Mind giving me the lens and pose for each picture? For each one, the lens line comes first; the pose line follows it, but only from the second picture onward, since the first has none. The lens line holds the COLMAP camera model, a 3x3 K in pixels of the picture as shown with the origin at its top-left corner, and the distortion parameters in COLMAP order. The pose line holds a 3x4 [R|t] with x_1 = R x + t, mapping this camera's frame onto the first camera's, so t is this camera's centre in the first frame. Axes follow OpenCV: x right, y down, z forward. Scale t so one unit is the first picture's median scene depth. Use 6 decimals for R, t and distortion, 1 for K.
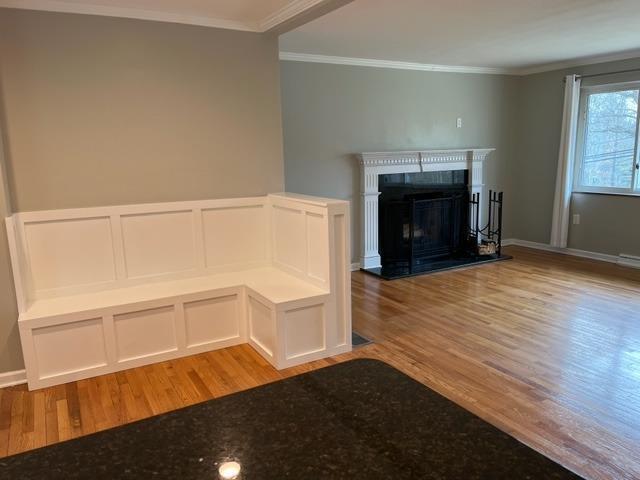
lens RADIAL K [[484.8, 0, 324.4], [0, 484.8, 245.4], [0, 0, 1]] dist [0.066593, -0.075088]
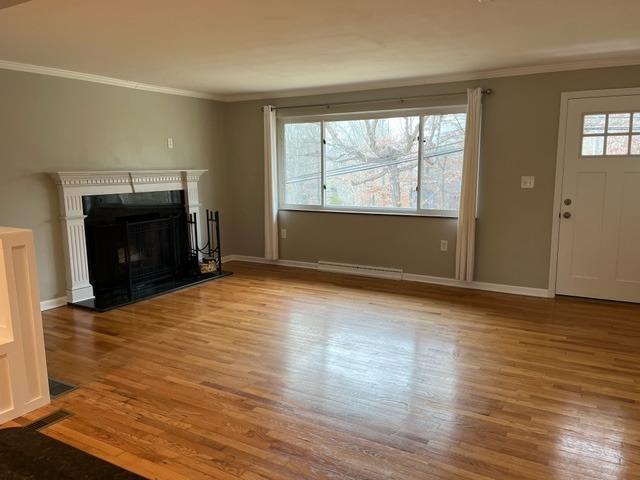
lens RADIAL K [[484.8, 0, 321.5], [0, 484.8, 243.5], [0, 0, 1]] dist [0.066593, -0.075088]
pose [[0.862374, -0.065628, 0.502000, 0.031281], [0.085889, 0.996154, -0.017315, -0.004131], [-0.498933, 0.058048, 0.864694, -0.002200]]
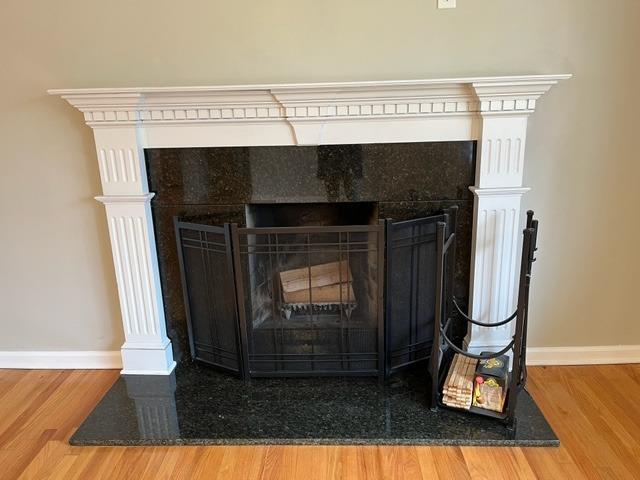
lens RADIAL K [[484.8, 0, 324.4], [0, 484.8, 243.6], [0, 0, 1]] dist [0.066593, -0.075088]
pose [[0.852704, 0.151970, -0.499800, 0.426082], [-0.090867, 0.985314, 0.144569, -0.138603], [0.514430, -0.077859, 0.853990, 0.726790]]
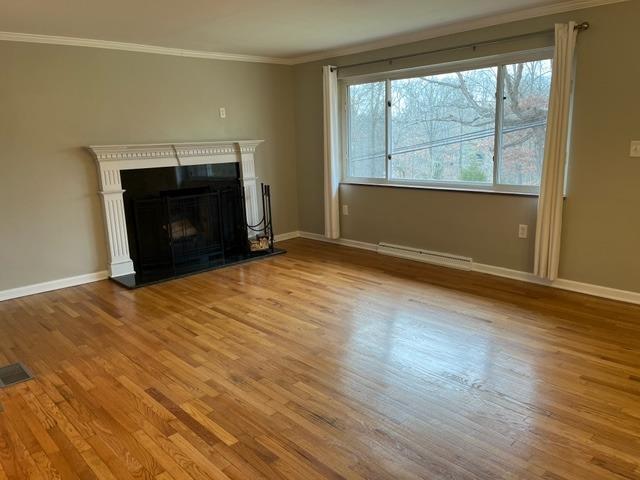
lens RADIAL K [[484.8, 0, 324.2], [0, 484.8, 236.7], [0, 0, 1]] dist [0.066593, -0.075088]
pose [[0.970020, -0.057725, 0.236071, 0.249124], [0.056092, 0.998333, 0.013630, -0.015250], [-0.236464, 0.000020, 0.971640, 0.043149]]
